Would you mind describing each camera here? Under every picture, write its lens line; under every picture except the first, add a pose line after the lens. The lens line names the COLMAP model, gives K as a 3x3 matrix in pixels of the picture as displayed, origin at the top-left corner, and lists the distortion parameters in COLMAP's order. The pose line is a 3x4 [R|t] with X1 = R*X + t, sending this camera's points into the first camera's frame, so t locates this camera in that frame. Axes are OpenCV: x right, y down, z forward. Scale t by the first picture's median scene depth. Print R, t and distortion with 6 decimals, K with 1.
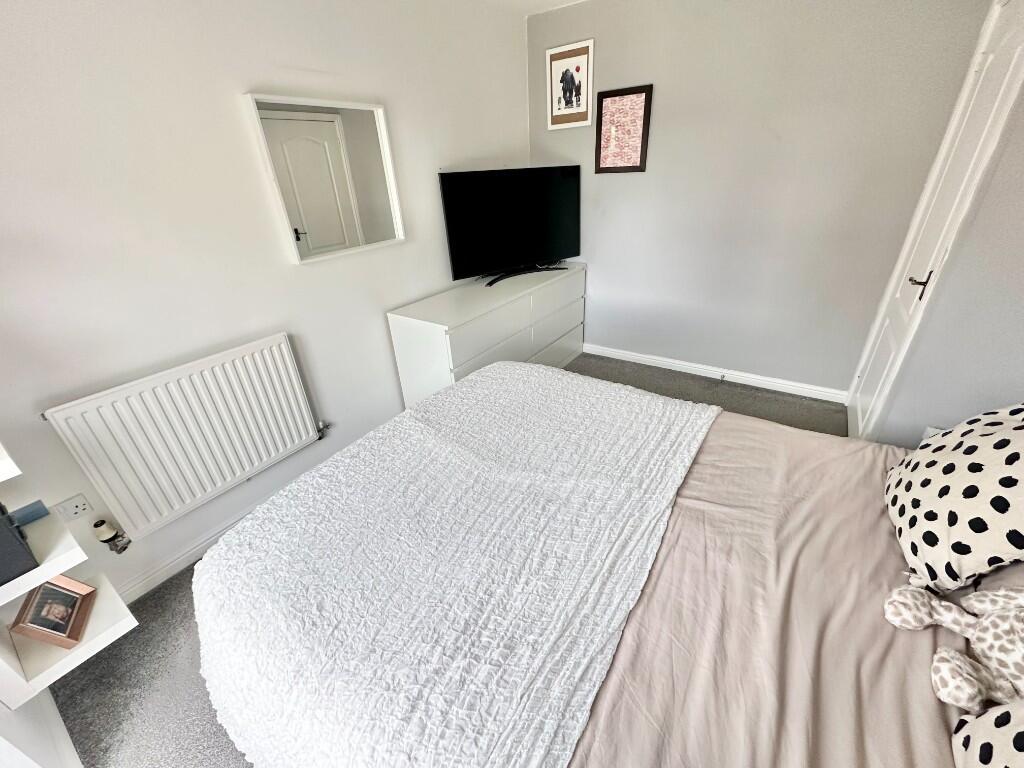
lens RADIAL K [[407.9, 0, 512.9], [0, 407.9, 381.5], [0, 0, 1]] dist [-0.002347, 0.000106]
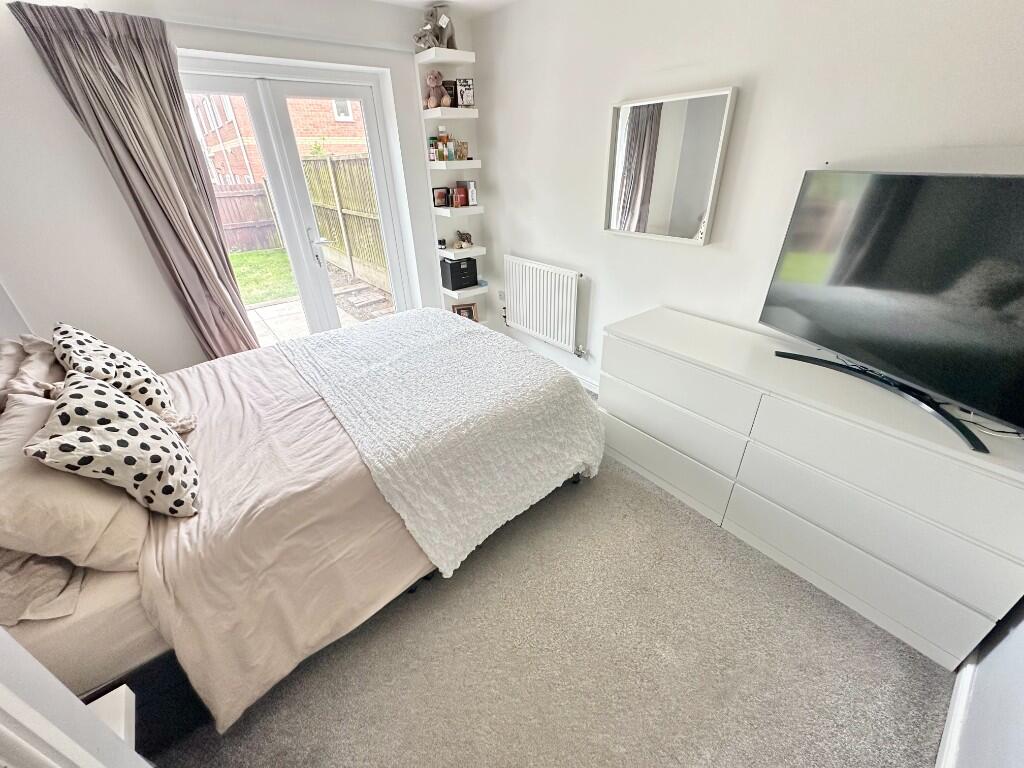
lens RADIAL K [[407.9, 0, 514.0], [0, 407.9, 385.2], [0, 0, 1]] dist [-0.002347, 0.000106]
pose [[-0.297540, 0.509897, -0.807140, 1.110094], [-0.409106, 0.695780, 0.590358, -0.760627], [0.862614, 0.505861, 0.001579, 1.260744]]
